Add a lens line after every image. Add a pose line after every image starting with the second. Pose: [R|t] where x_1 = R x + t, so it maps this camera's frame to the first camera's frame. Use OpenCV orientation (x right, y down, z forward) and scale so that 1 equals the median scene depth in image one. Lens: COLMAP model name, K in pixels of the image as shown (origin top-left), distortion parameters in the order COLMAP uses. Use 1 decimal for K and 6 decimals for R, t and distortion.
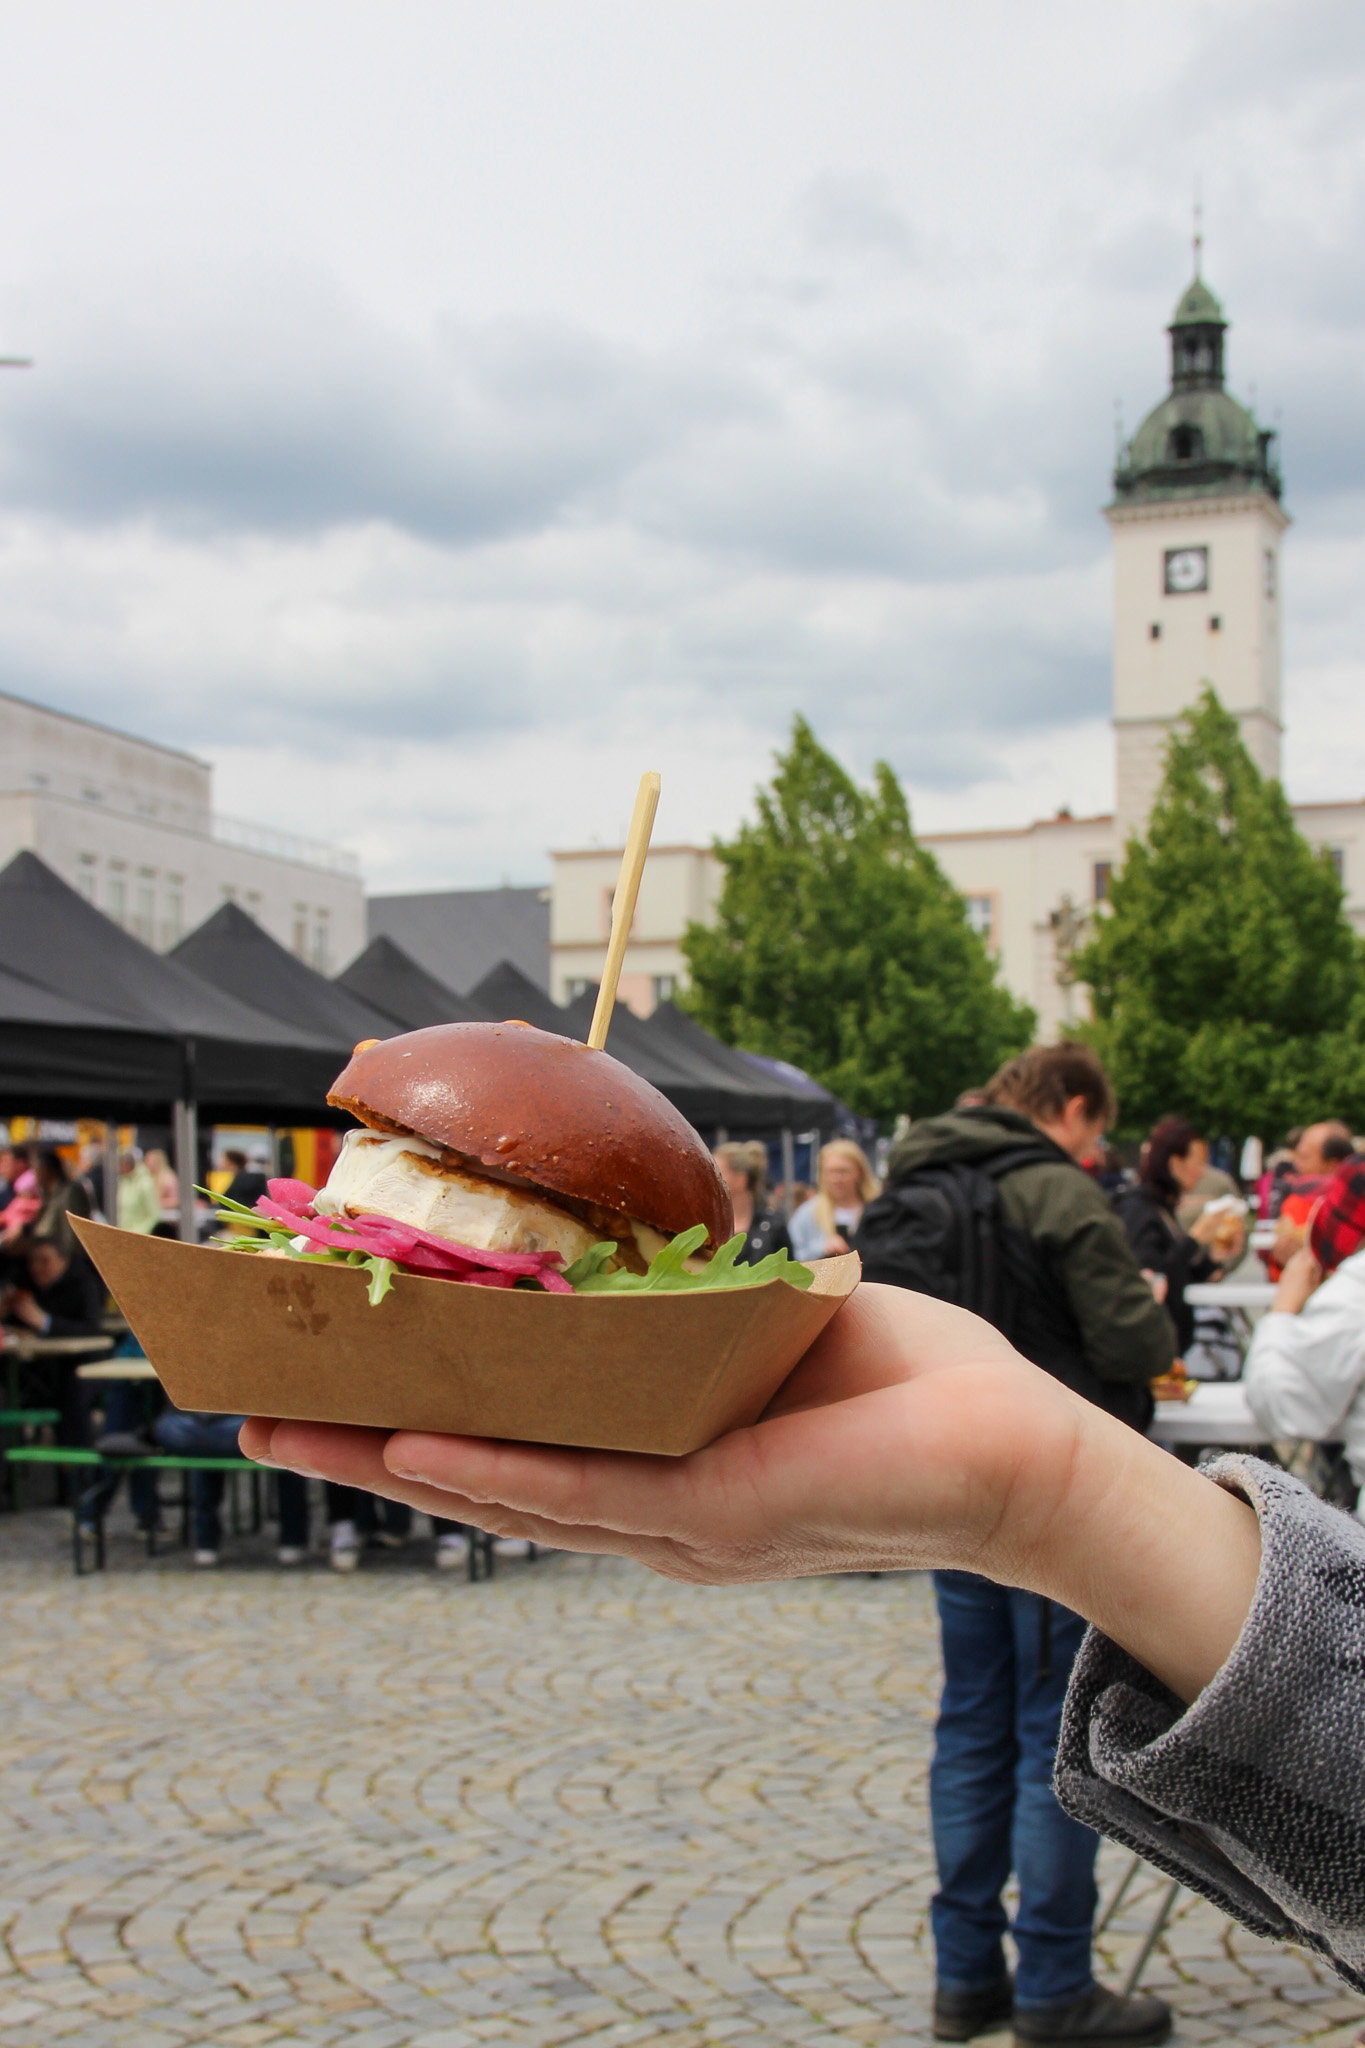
lens RADIAL K [[3164.1, 0, 680.7], [0, 3164.1, 1275.4], [0, 0, 1]] dist [-0.019568, 0.491552]
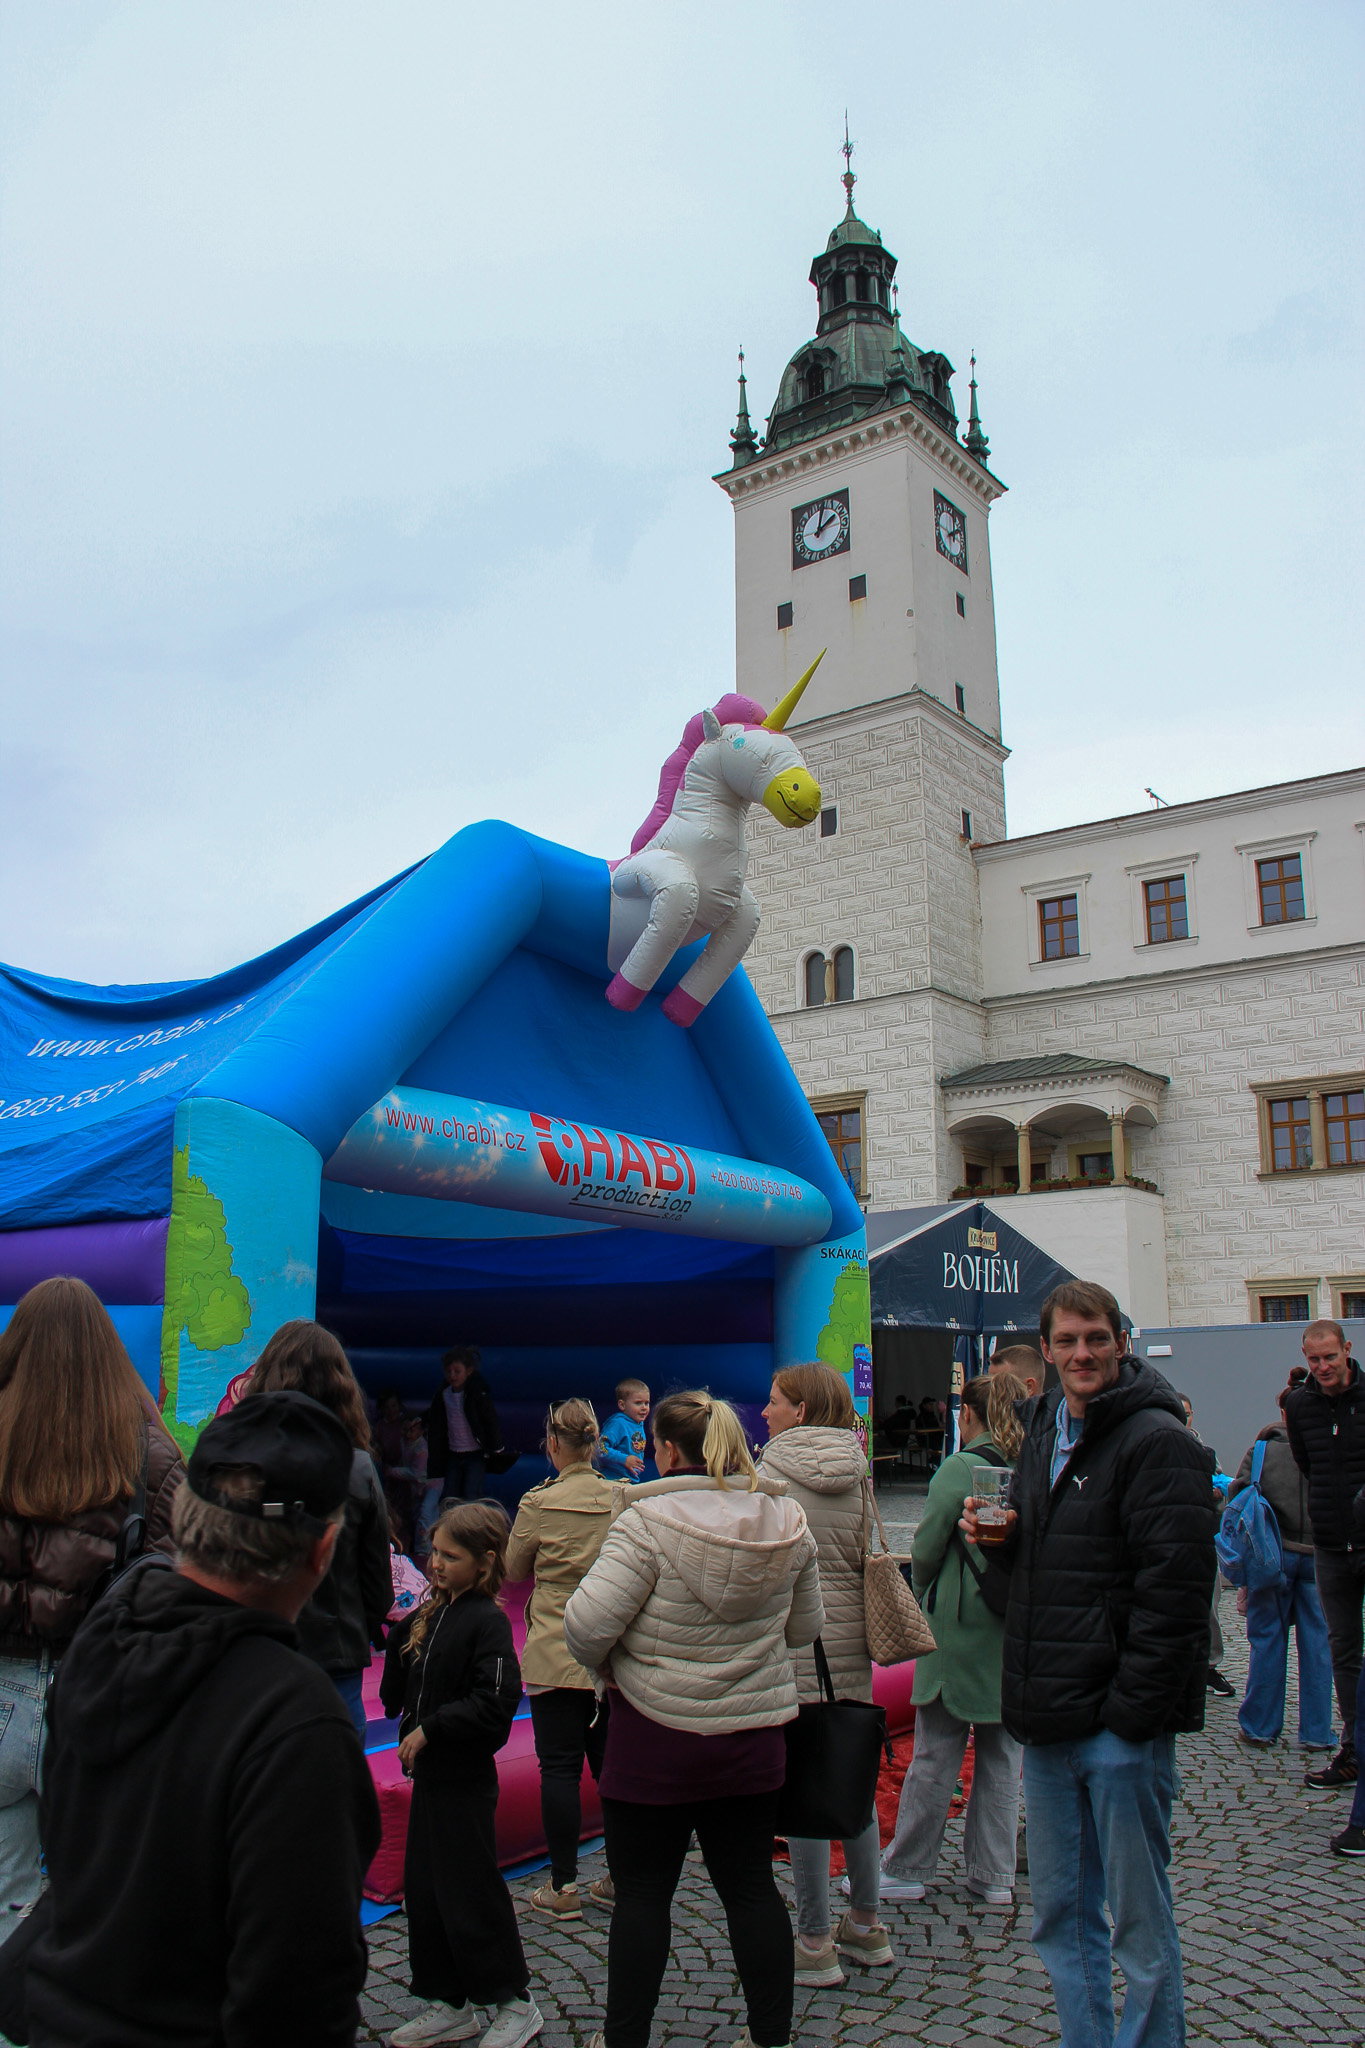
lens RADIAL K [[1700.5, 0, 658.8], [0, 1700.5, 1048.5], [0, 0, 1]] dist [-0.177343, 0.131814]
pose [[0.959306, -0.042939, -0.279085, 0.344165], [-0.021131, 0.974682, -0.222597, -0.041190], [0.281577, 0.219436, 0.934110, 1.029787]]
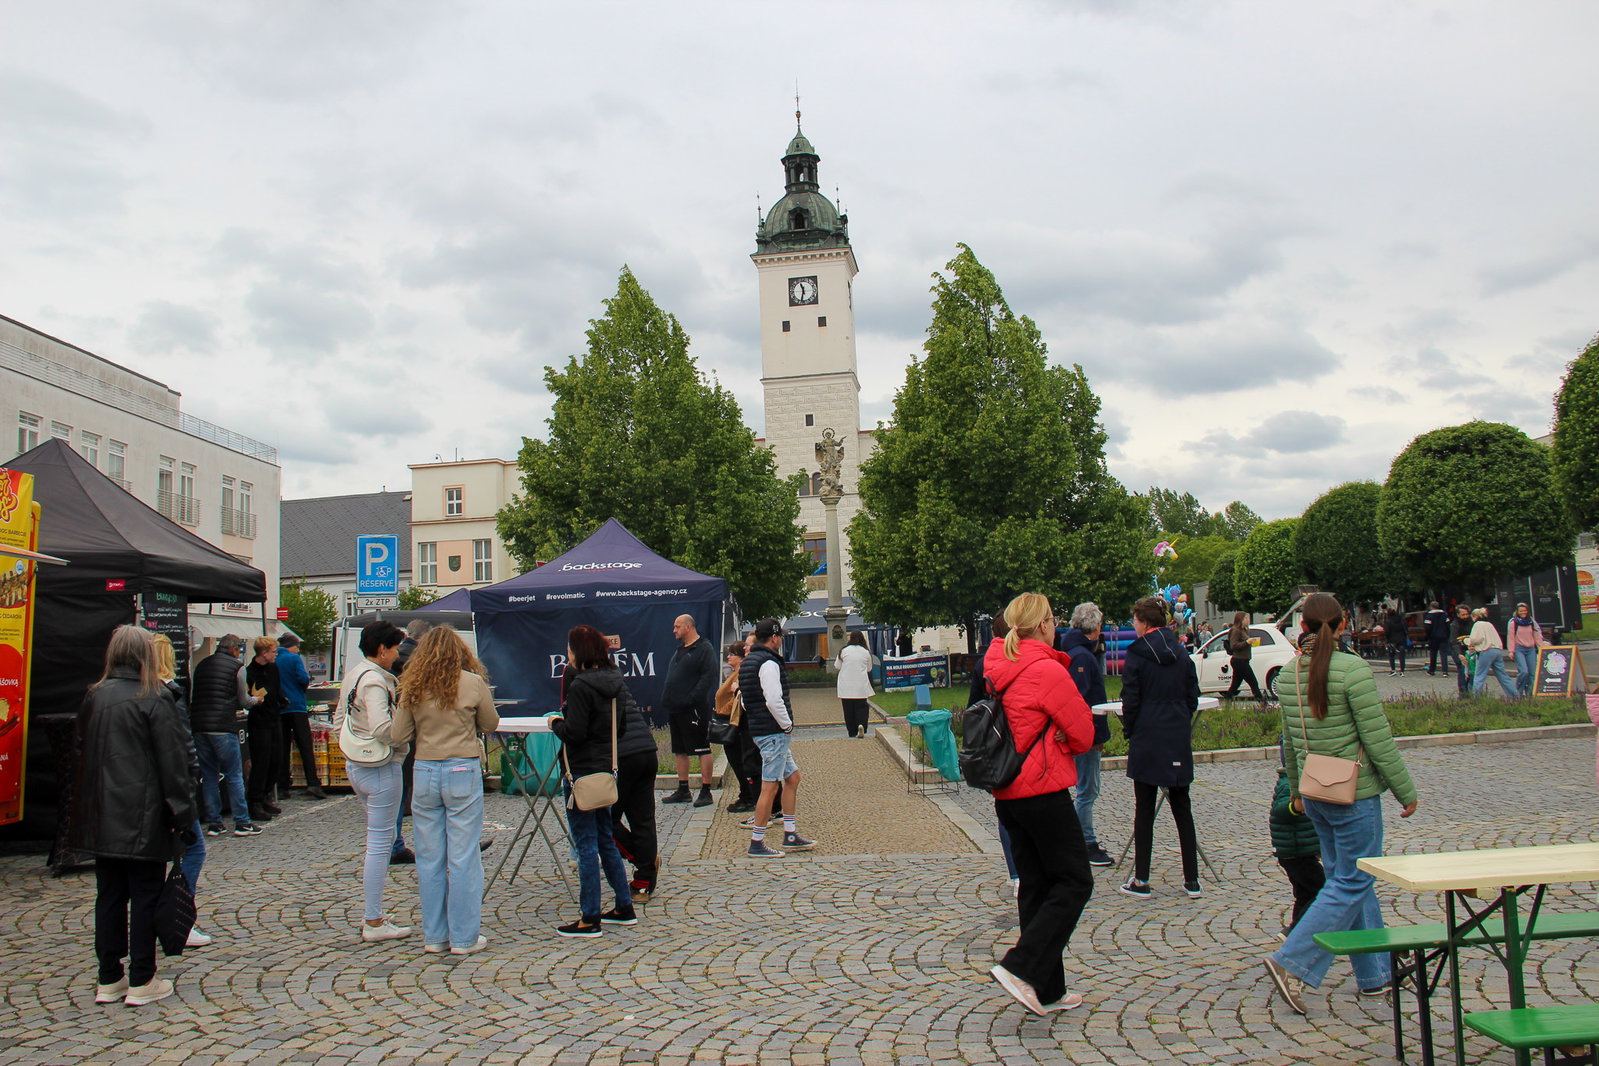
lens RADIAL K [[1327.7, 0, 781.0], [0, 1327.7, 511.8], [0, 0, 1]] dist [-0.177343, 0.131814]
pose [[0.973454, -0.006236, 0.228798, -0.017309], [0.038921, 0.989580, -0.138622, -0.018302], [-0.225550, 0.143847, 0.963553, 0.540397]]
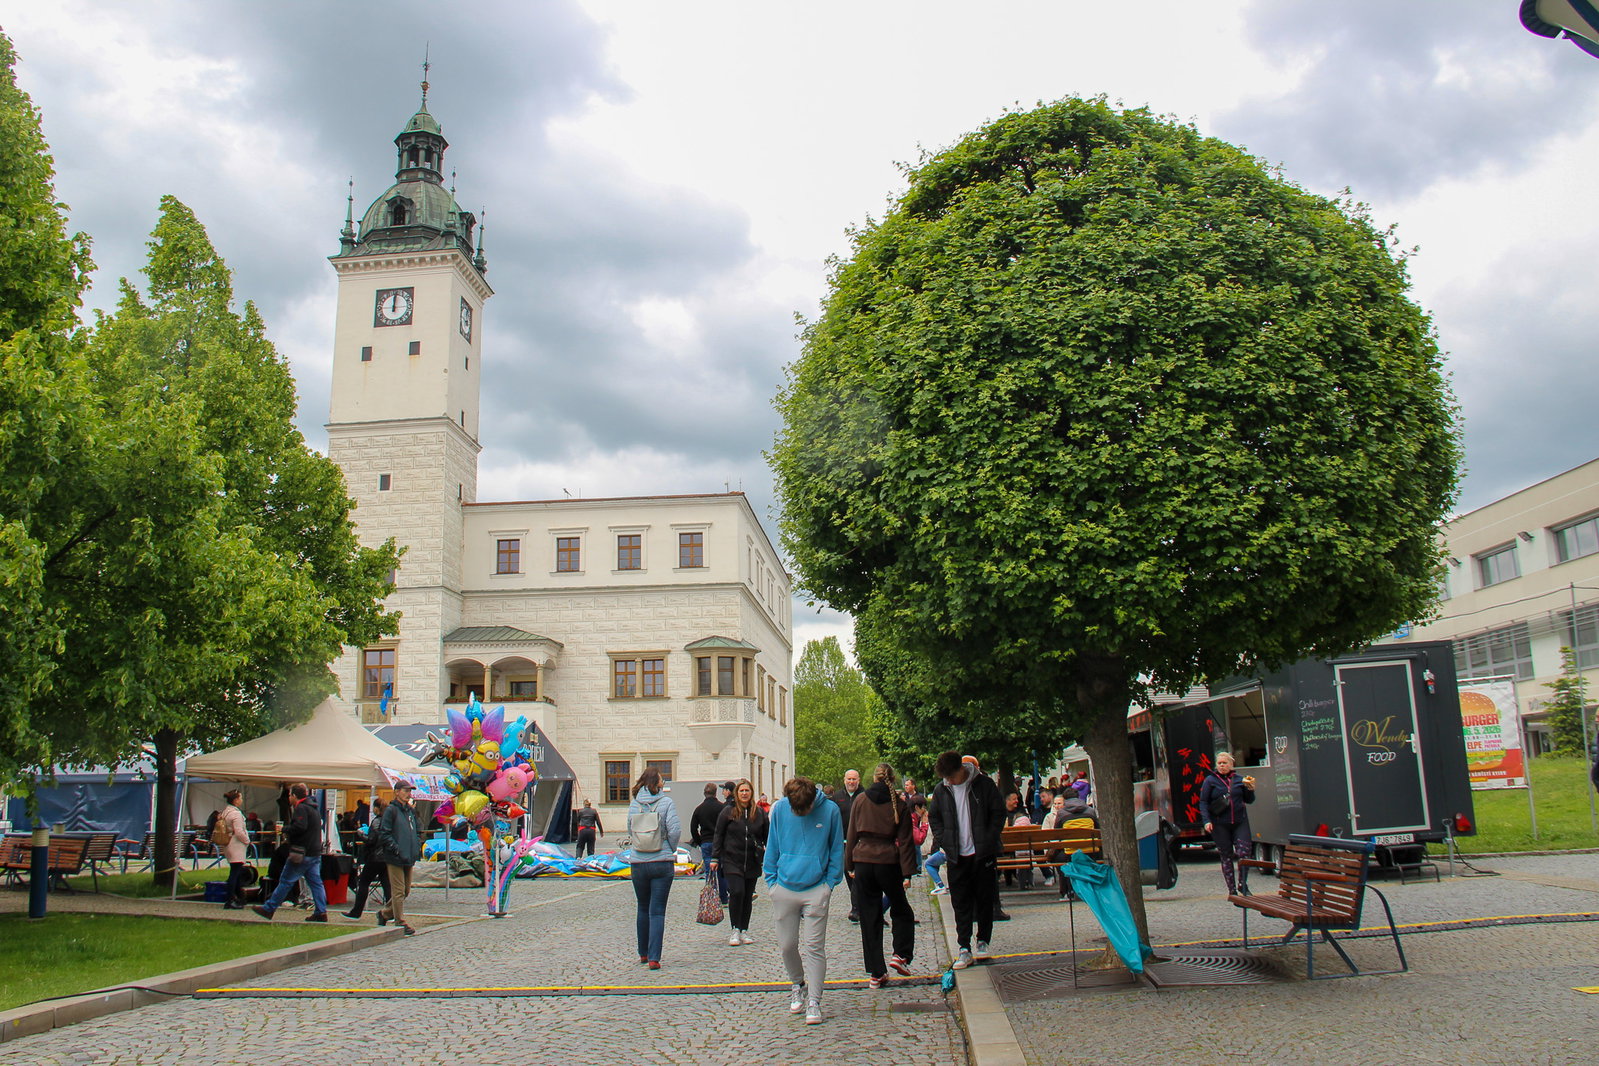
lens RADIAL K [[1327.7, 0, 781.0], [0, 1327.7, 511.8], [0, 0, 1]] dist [-0.177343, 0.131814]
pose [[0.956866, 0.054540, 0.285365, 0.251030], [0.019493, 0.967956, -0.250361, -0.030201], [-0.289876, 0.245124, 0.925141, 0.795901]]
